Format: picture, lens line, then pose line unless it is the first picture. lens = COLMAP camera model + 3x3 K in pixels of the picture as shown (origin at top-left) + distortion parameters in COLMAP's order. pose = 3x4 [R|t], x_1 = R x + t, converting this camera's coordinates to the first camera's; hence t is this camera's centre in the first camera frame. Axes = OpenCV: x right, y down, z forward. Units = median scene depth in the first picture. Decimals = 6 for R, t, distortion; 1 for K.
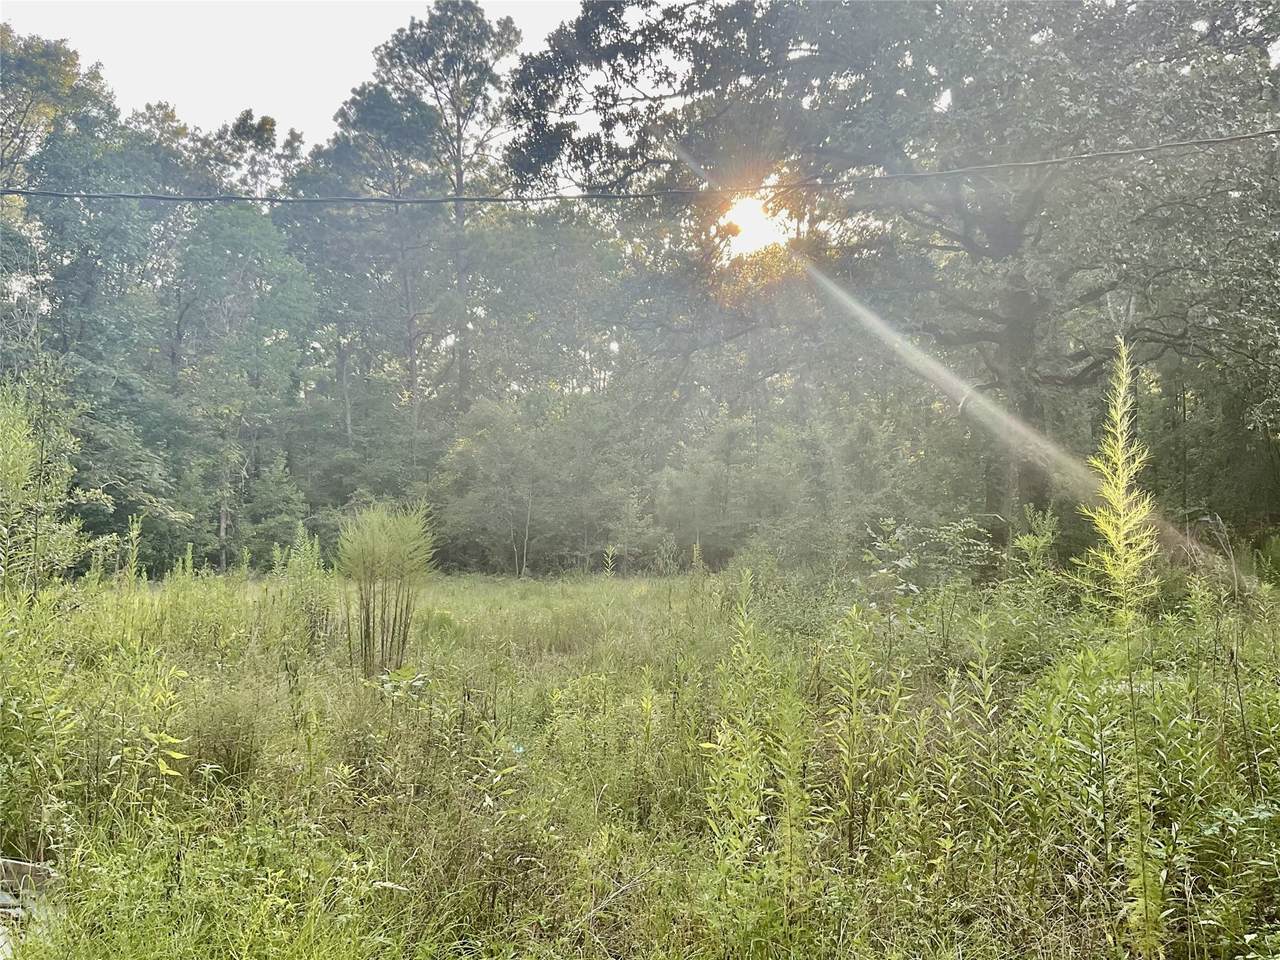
lens RADIAL K [[1075.2, 0, 640.0], [0, 1075.2, 480.0], [0, 0, 1]] dist [-0.010779, -0.001748]
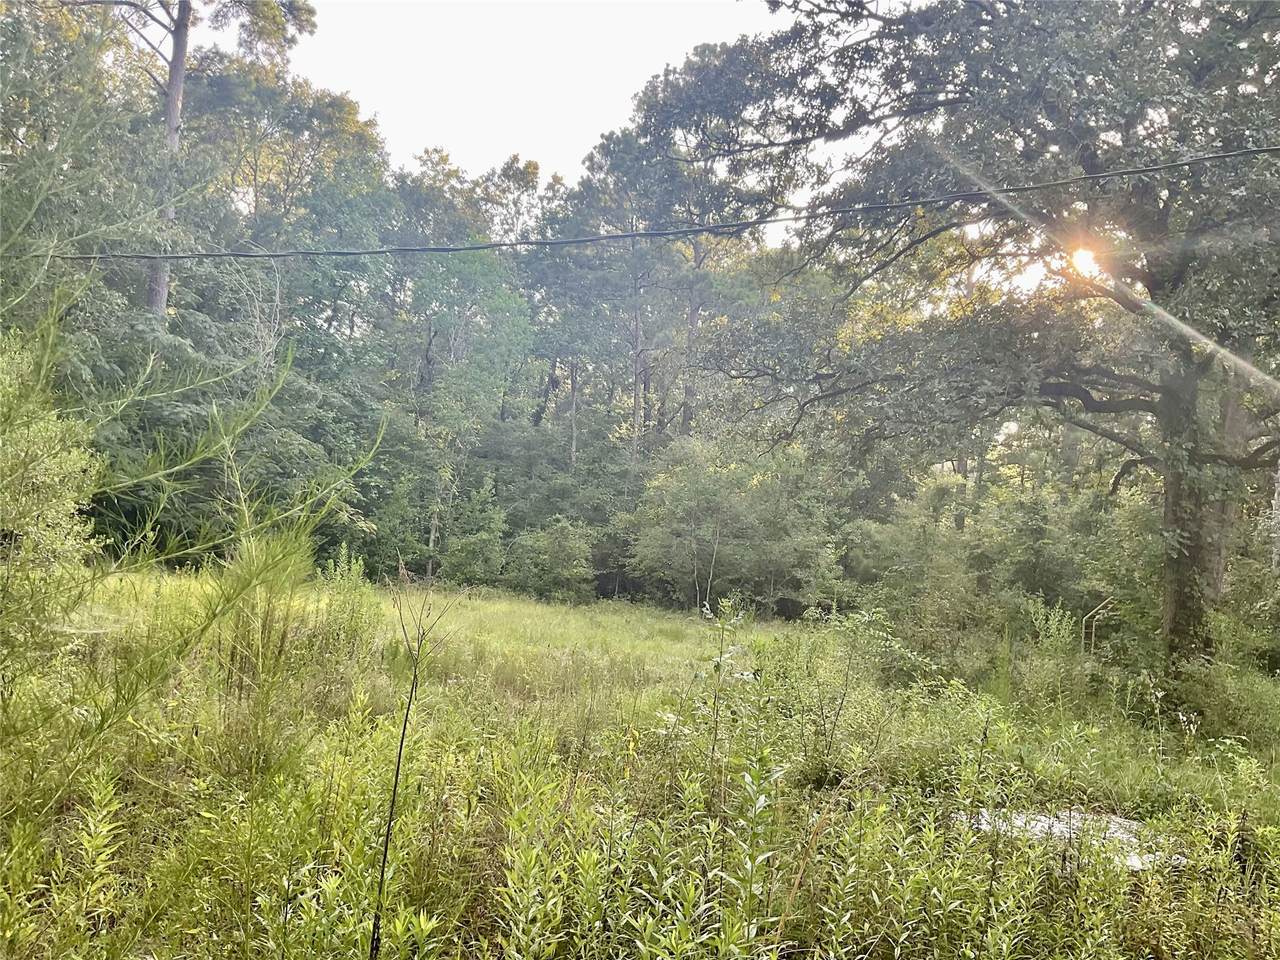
lens RADIAL K [[1092.2, 0, 642.7], [0, 1092.2, 469.7], [0, 0, 1]] dist [0.111393, -0.211566]
pose [[0.959256, 0.071488, -0.273344, 0.083043], [-0.085242, 0.995606, -0.038761, -0.000728], [0.269372, 0.060482, 0.961135, -0.001286]]
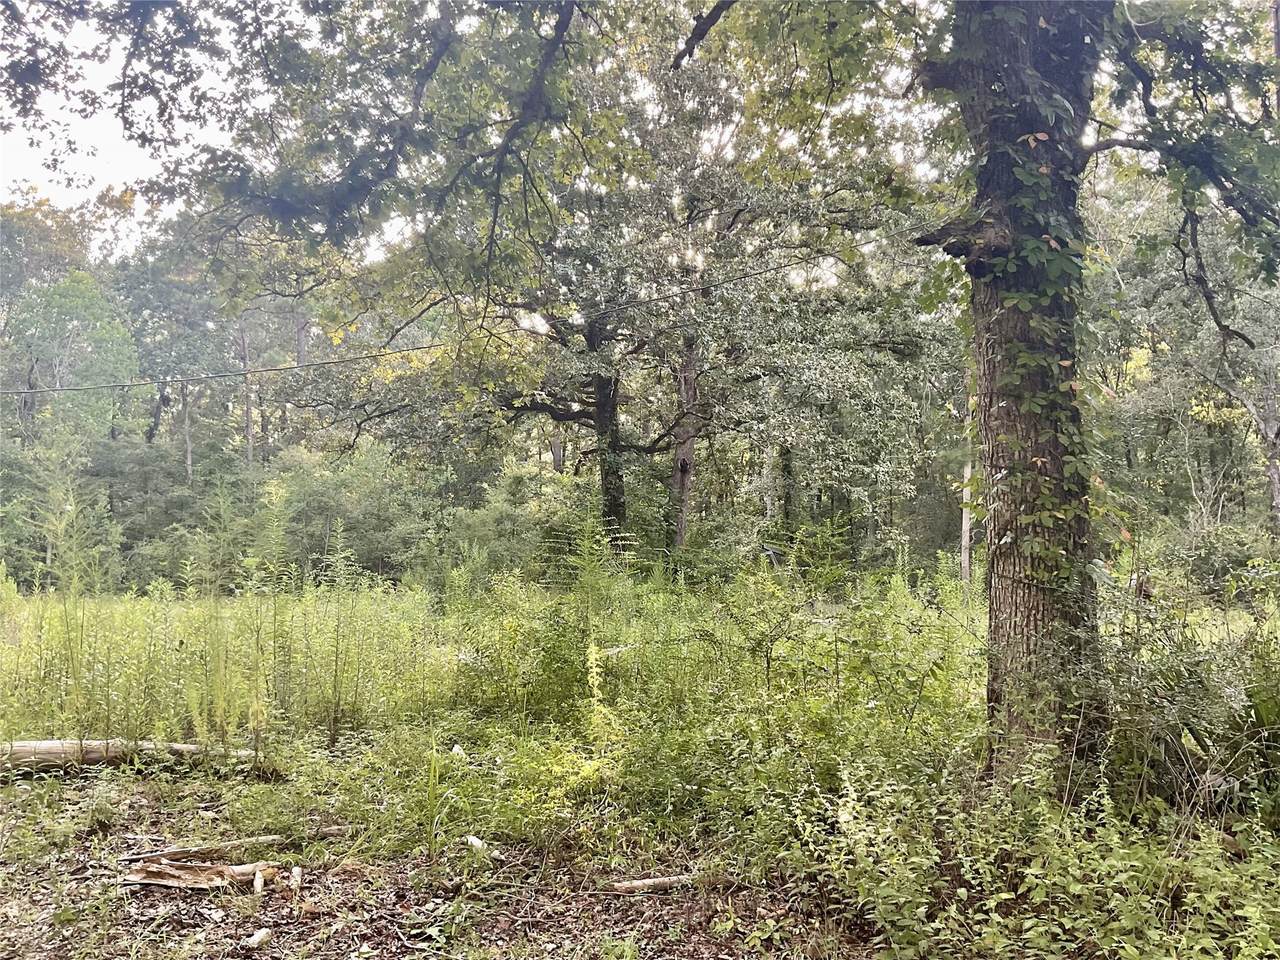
lens RADIAL K [[1092.2, 0, 642.7], [0, 1092.2, 469.7], [0, 0, 1]] dist [0.111393, -0.211566]
pose [[0.999213, 0.008792, 0.038667, 0.151655], [-0.006900, 0.998785, -0.048794, 0.003913], [-0.039049, 0.048489, 0.998060, -0.160032]]
